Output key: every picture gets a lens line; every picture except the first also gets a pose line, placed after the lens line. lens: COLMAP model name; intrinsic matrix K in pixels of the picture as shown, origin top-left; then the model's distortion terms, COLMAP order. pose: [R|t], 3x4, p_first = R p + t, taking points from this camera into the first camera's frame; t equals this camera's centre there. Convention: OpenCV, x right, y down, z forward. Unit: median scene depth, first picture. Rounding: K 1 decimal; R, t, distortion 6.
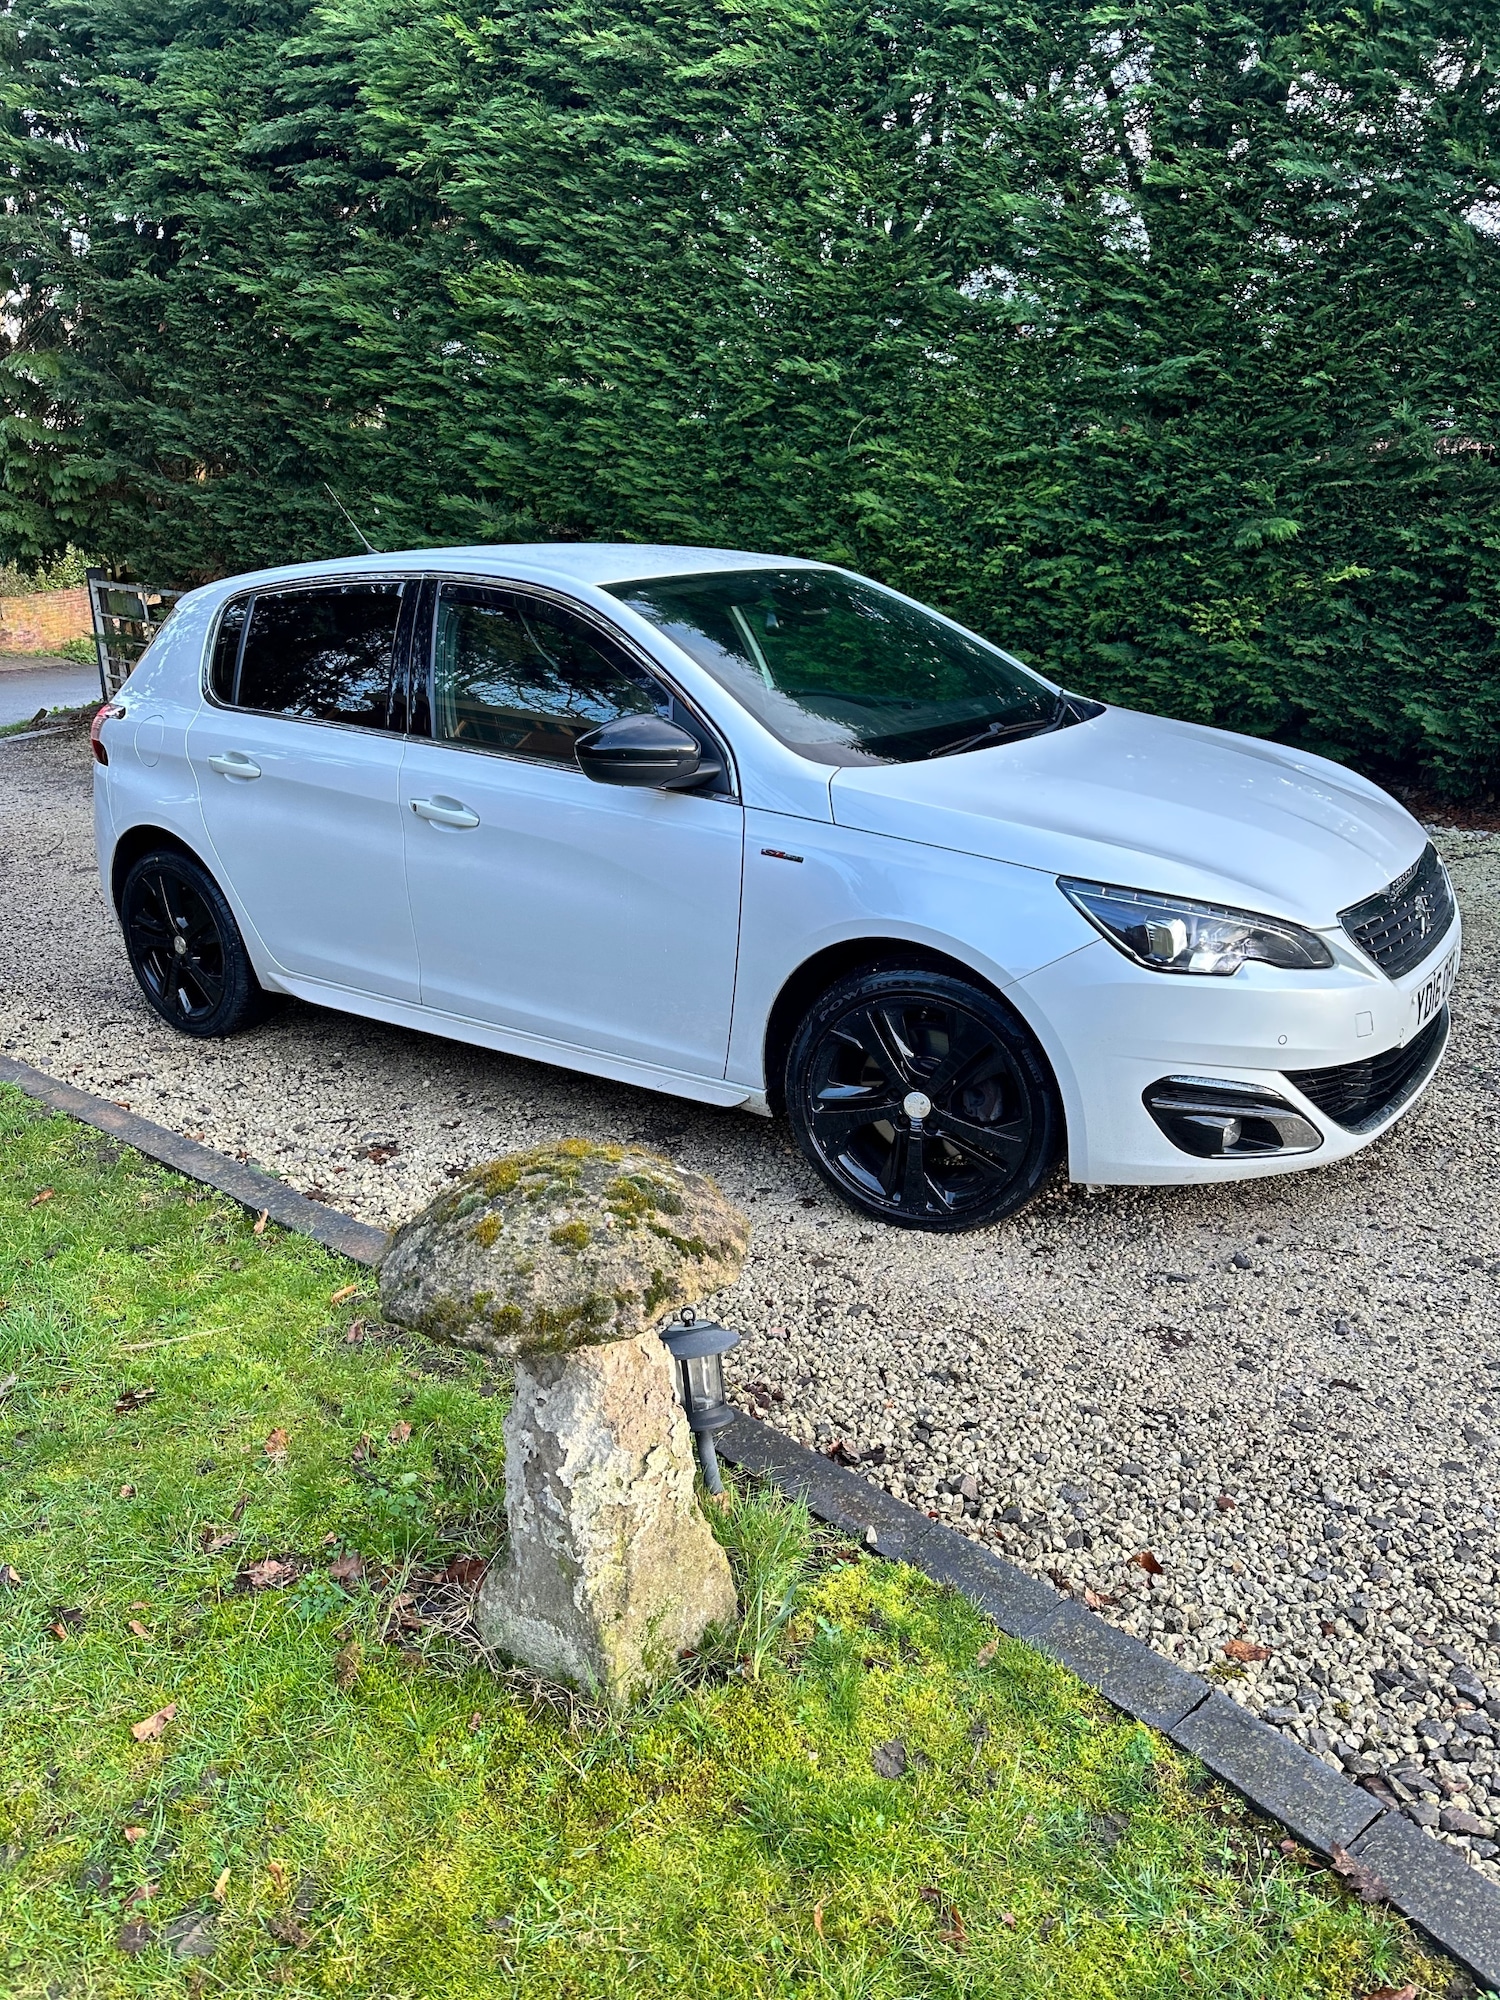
lens RADIAL K [[1445.7, 0, 765.7], [0, 1445.7, 1007.9], [0, 0, 1]] dist [0.019613, -0.025638]
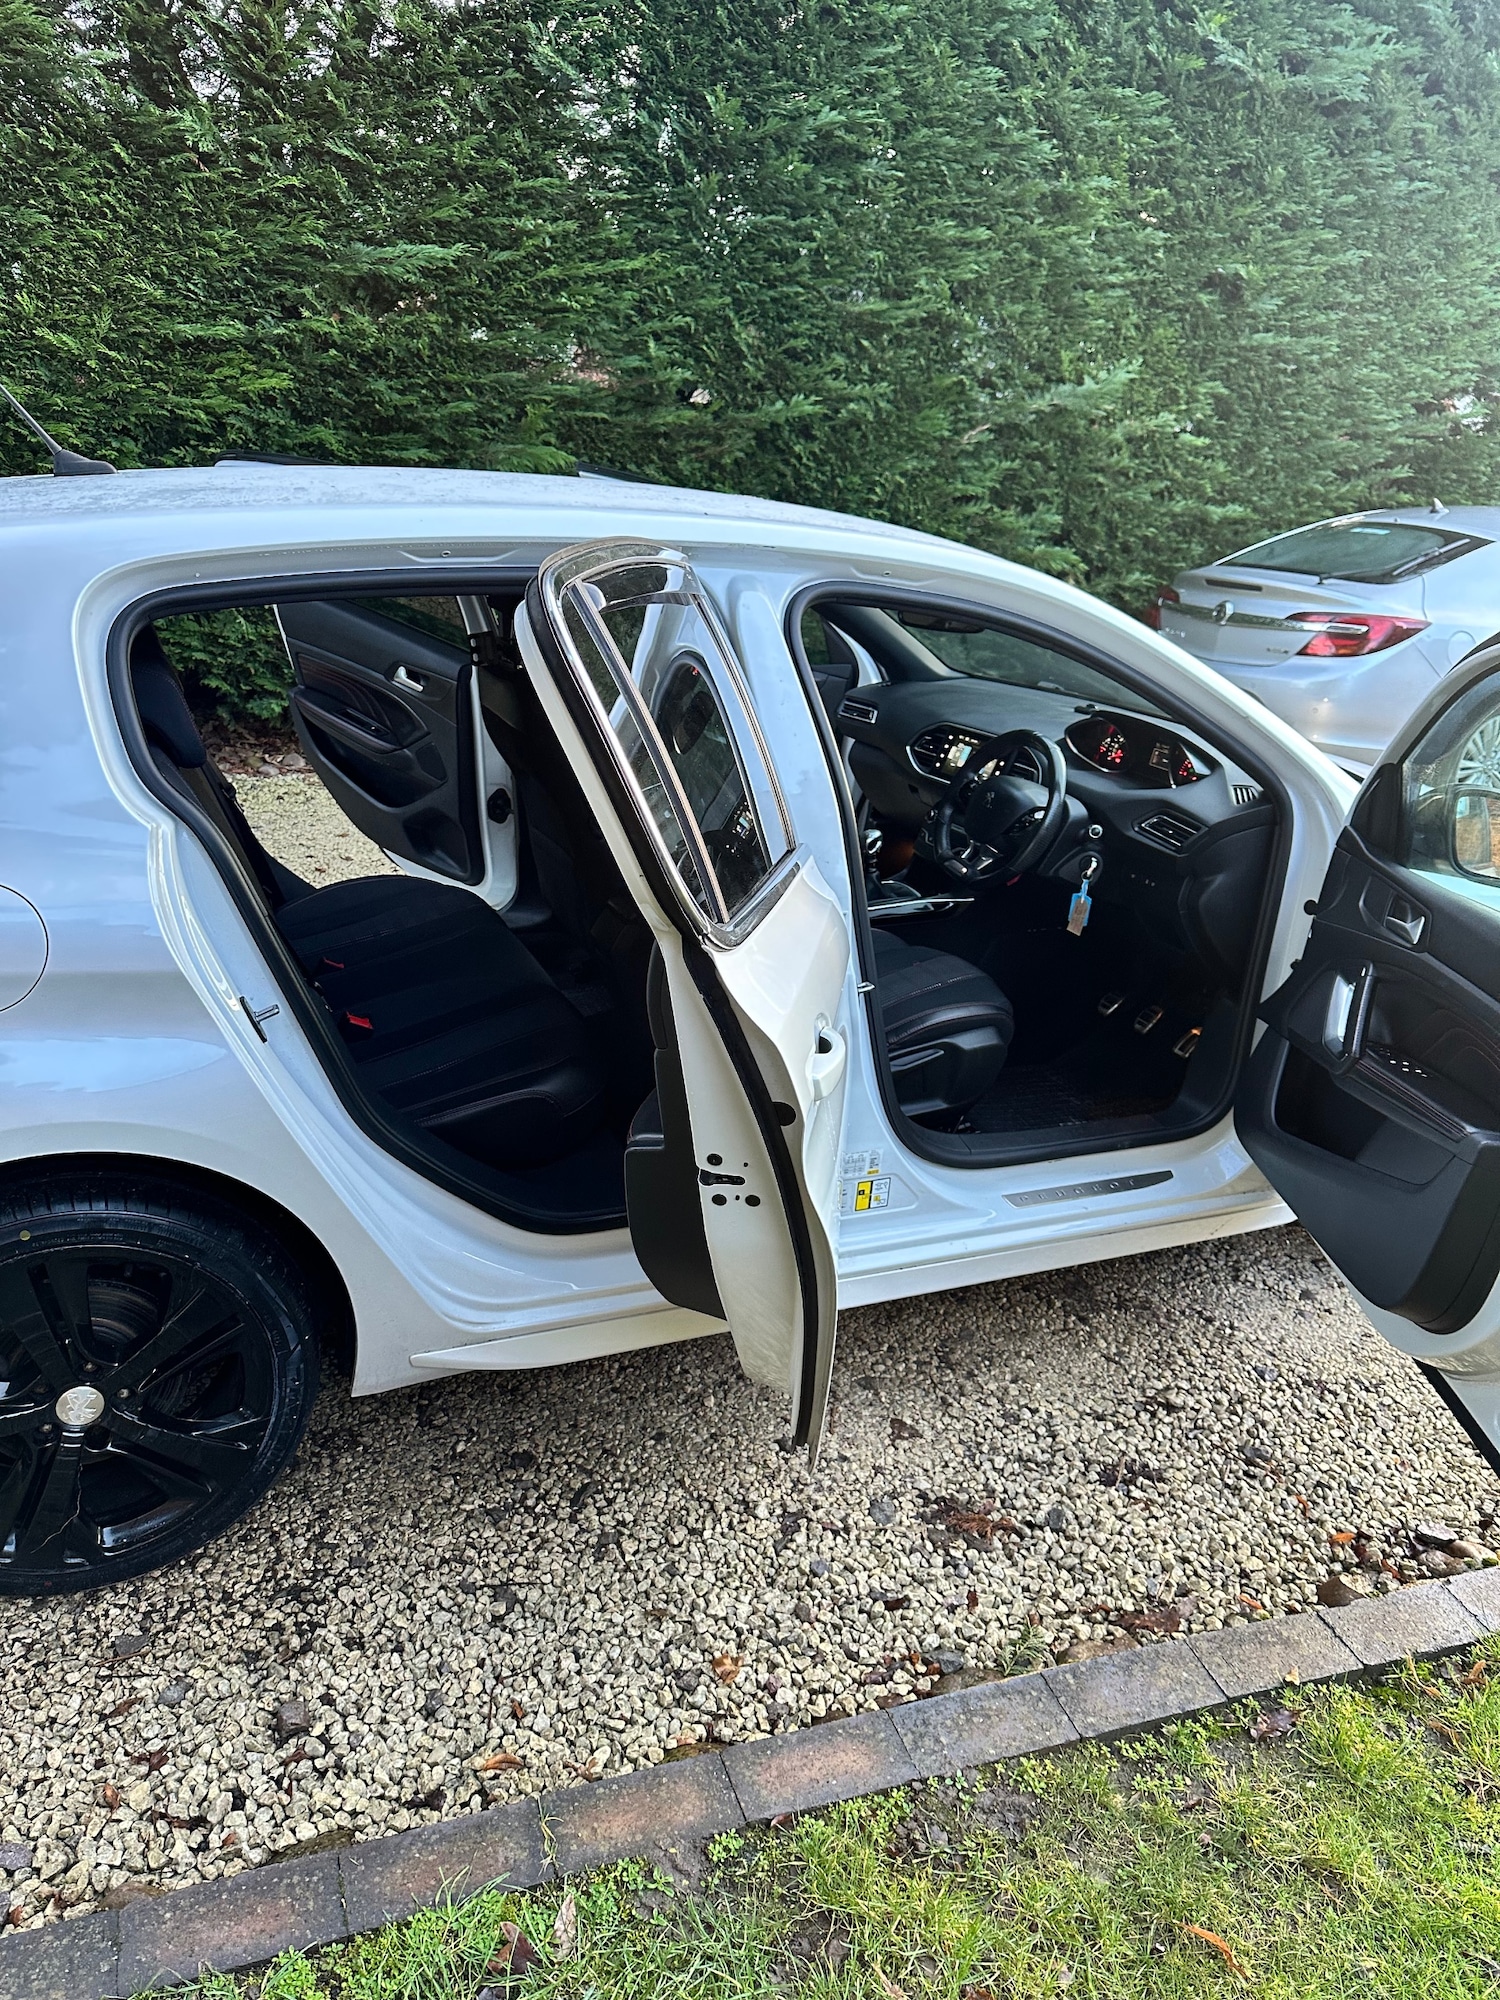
lens RADIAL K [[1425.7, 0, 749.3], [0, 1425.7, 968.5], [0, 0, 1]] dist [0.011375, -0.004063]
pose [[0.522599, -0.231323, 0.820597, -0.405012], [0.184563, 0.970361, 0.156002, -0.127658], [-0.832362, 0.069926, 0.549803, 0.398157]]
